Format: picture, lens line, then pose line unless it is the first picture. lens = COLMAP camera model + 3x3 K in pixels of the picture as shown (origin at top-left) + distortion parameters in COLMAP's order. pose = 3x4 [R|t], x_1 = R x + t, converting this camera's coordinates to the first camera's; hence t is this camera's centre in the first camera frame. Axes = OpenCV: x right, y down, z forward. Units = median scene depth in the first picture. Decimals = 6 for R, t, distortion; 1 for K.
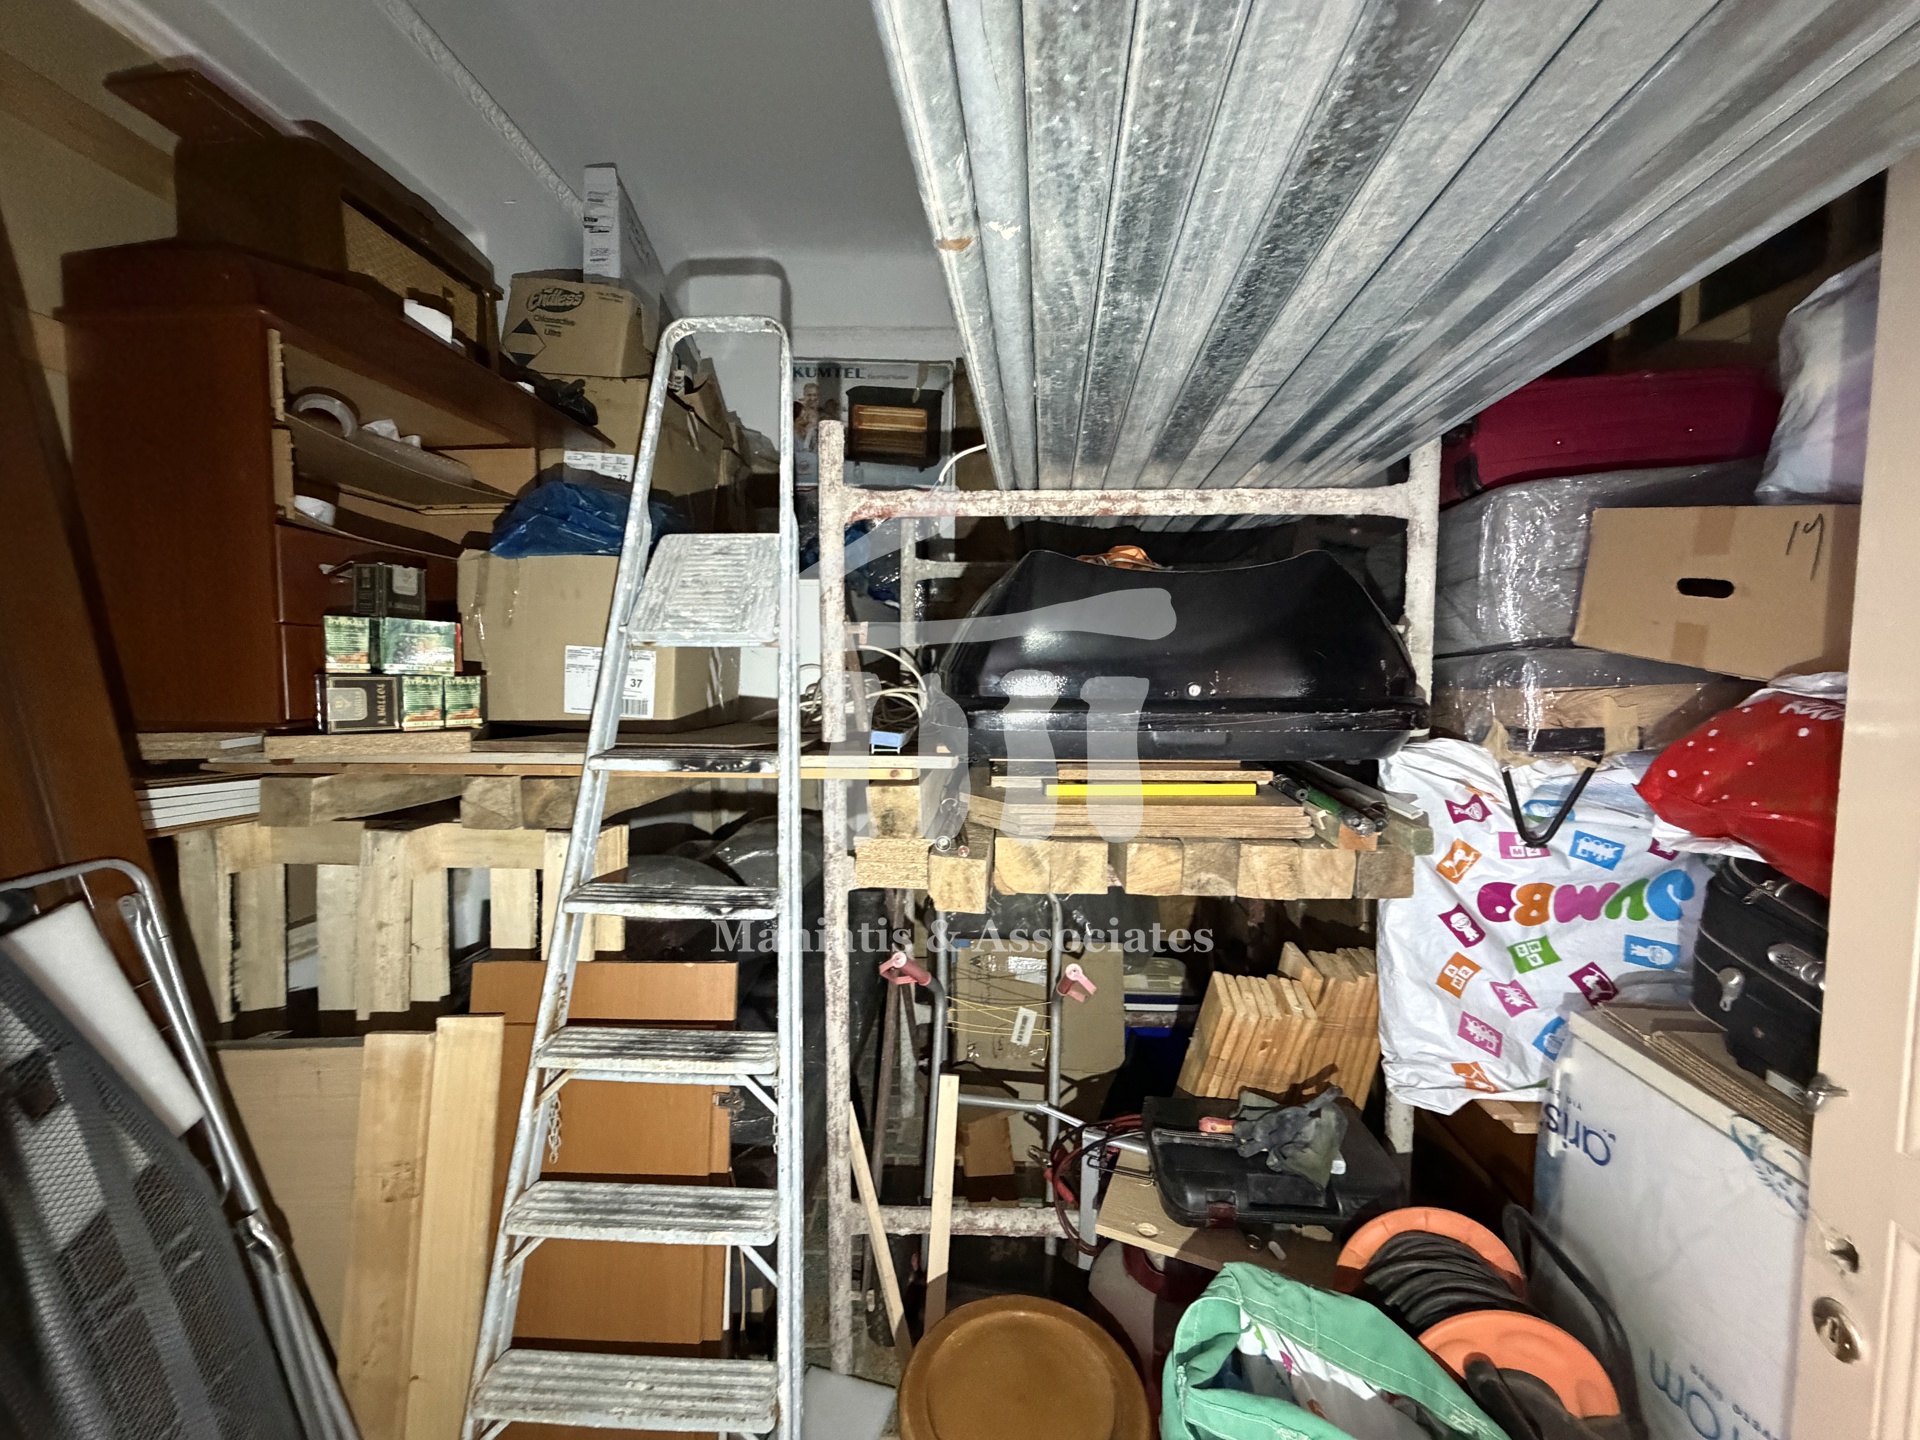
lens RADIAL K [[764.1, 0, 956.5], [0, 764.1, 716.6], [0, 0, 1]] dist [-0.000513, 0.000201]
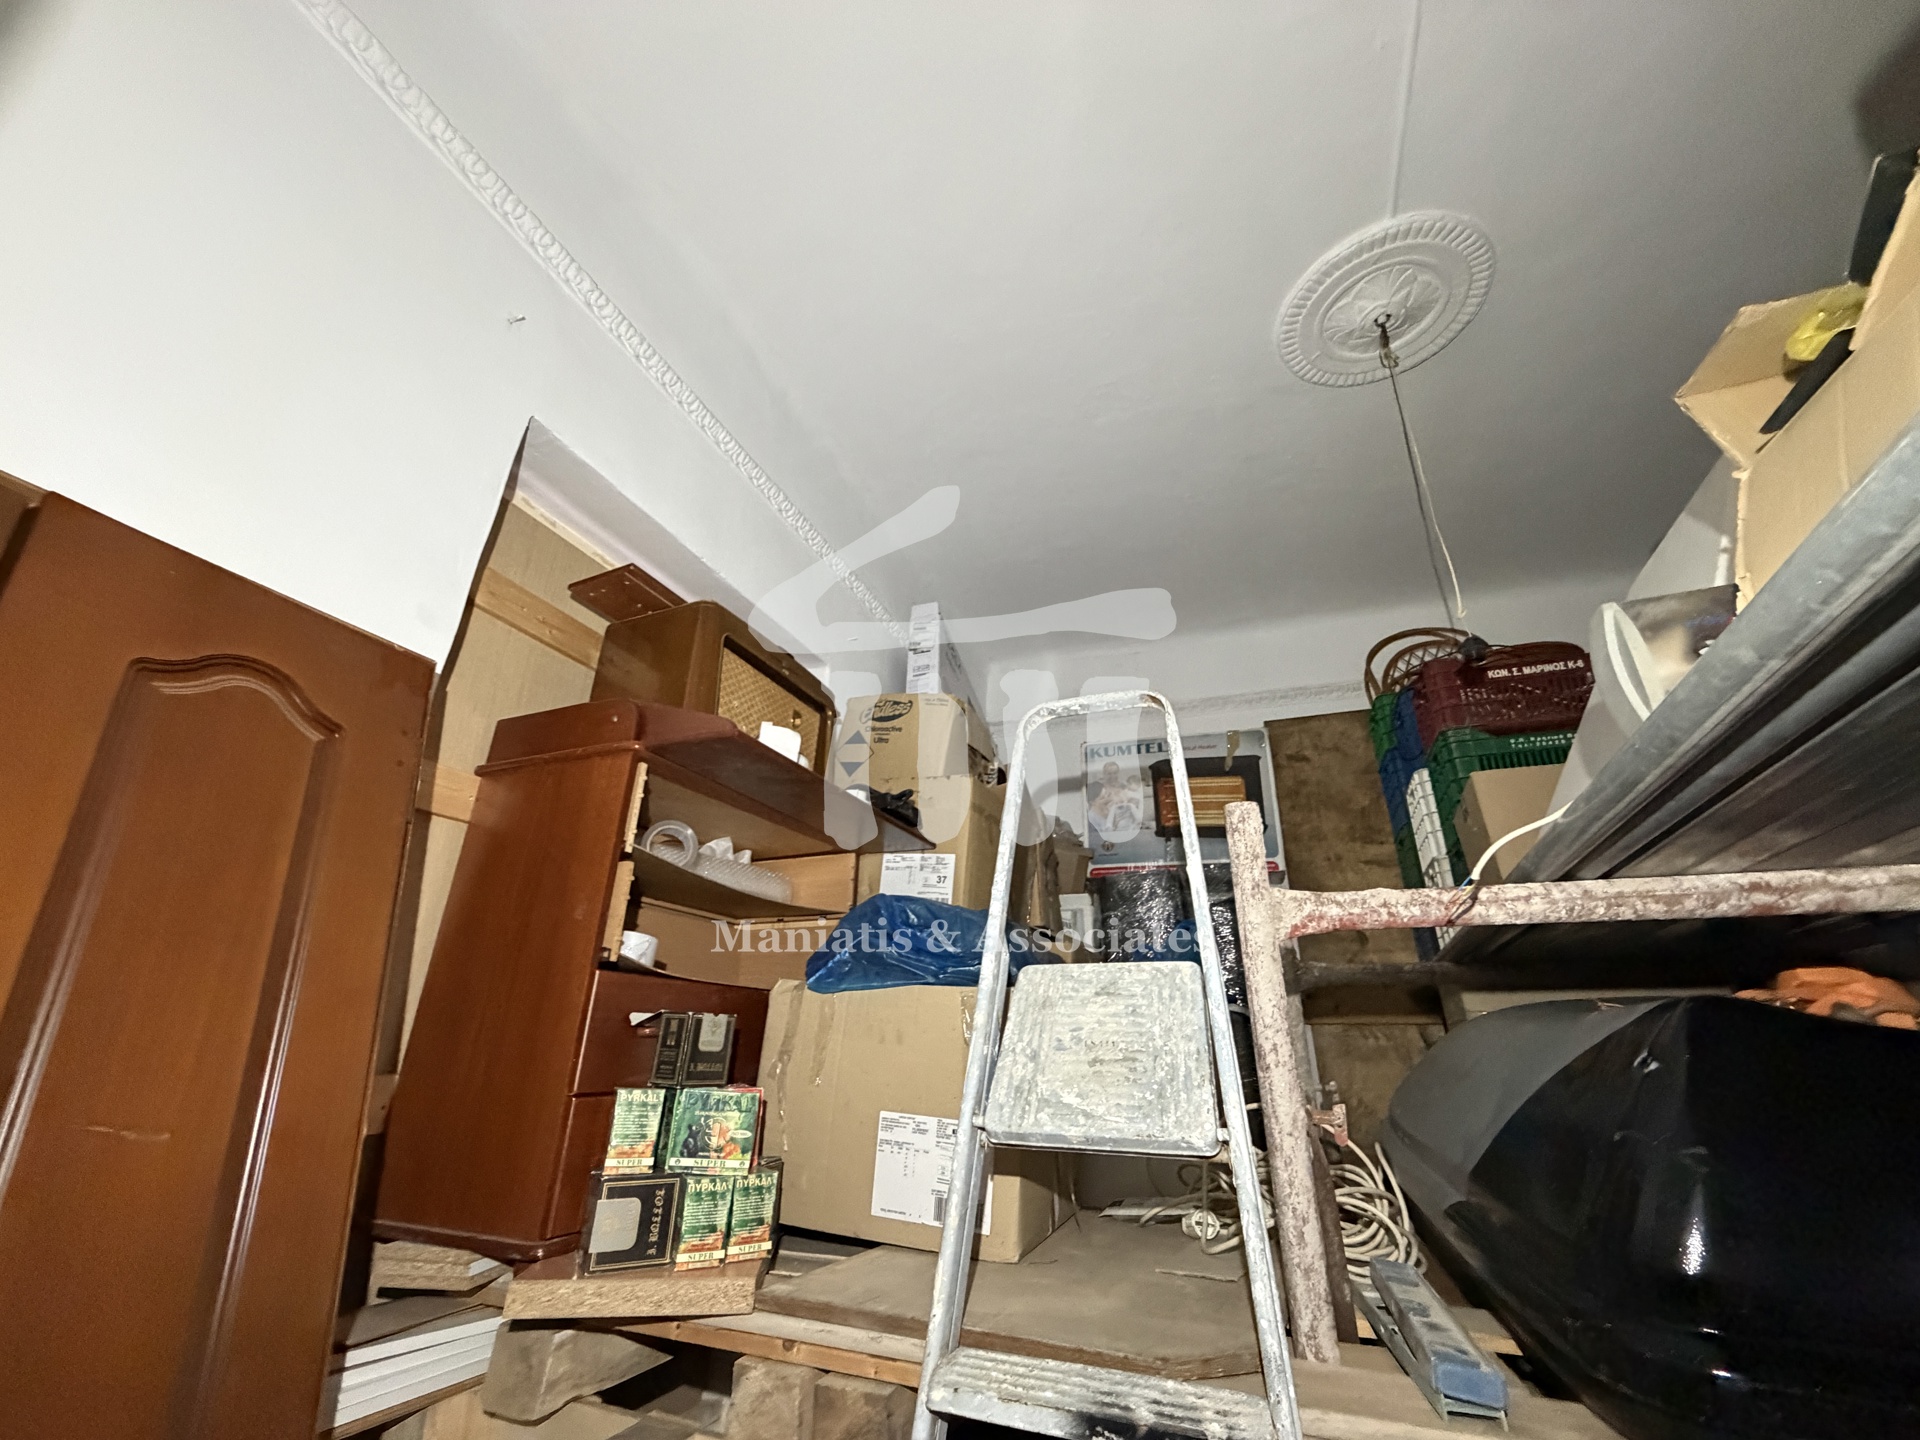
lens RADIAL K [[764.1, 0, 961.6], [0, 764.1, 717.2], [0, 0, 1]] dist [-0.000513, 0.000201]
pose [[0.950541, -0.116991, -0.287723, -0.202726], [-0.026183, 0.892870, -0.449552, -0.121578], [0.309493, 0.434851, 0.845647, 0.256177]]
